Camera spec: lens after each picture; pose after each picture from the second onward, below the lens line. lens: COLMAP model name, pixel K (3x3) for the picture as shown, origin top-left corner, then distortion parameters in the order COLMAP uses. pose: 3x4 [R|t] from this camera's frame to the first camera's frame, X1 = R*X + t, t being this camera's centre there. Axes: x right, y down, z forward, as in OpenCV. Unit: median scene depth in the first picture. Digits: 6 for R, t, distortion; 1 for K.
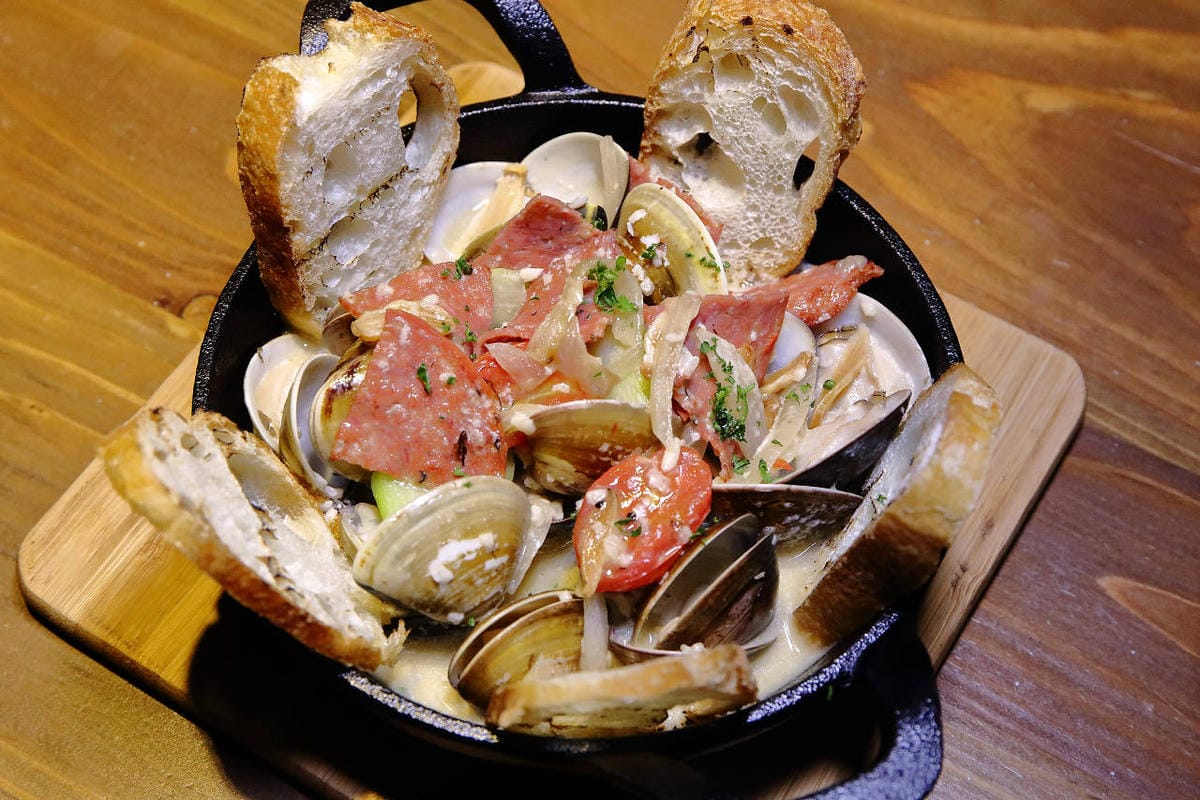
lens RADIAL K [[2381.8, 0, 599.1], [0, 2381.8, 399.9], [0, 0, 1]] dist [0.072654, 0.000000]
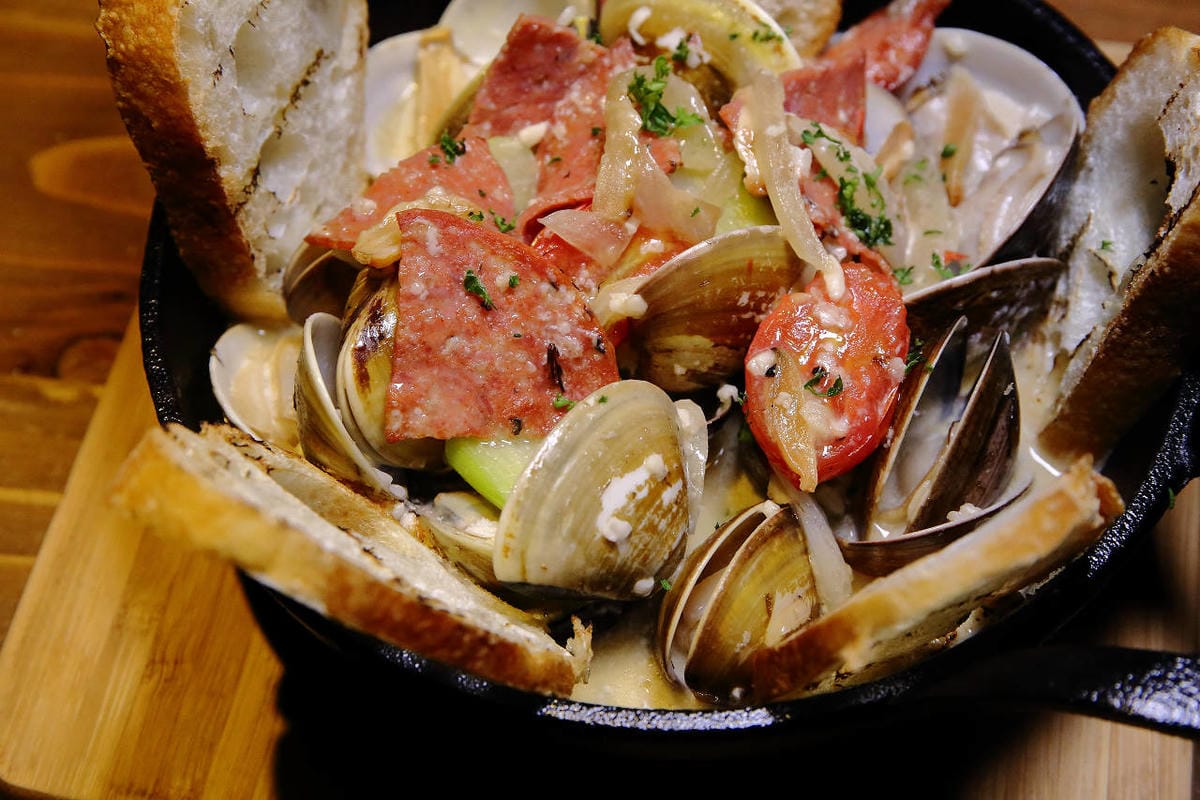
lens RADIAL K [[2254.5, 0, 601.1], [0, 2254.5, 399.9], [0, 0, 1]] dist [0.065098, 0.000000]
pose [[0.925195, -0.328064, 0.190755, -0.177260], [0.337474, 0.941159, -0.018188, 0.046231], [-0.173564, 0.081202, 0.981469, 0.334759]]
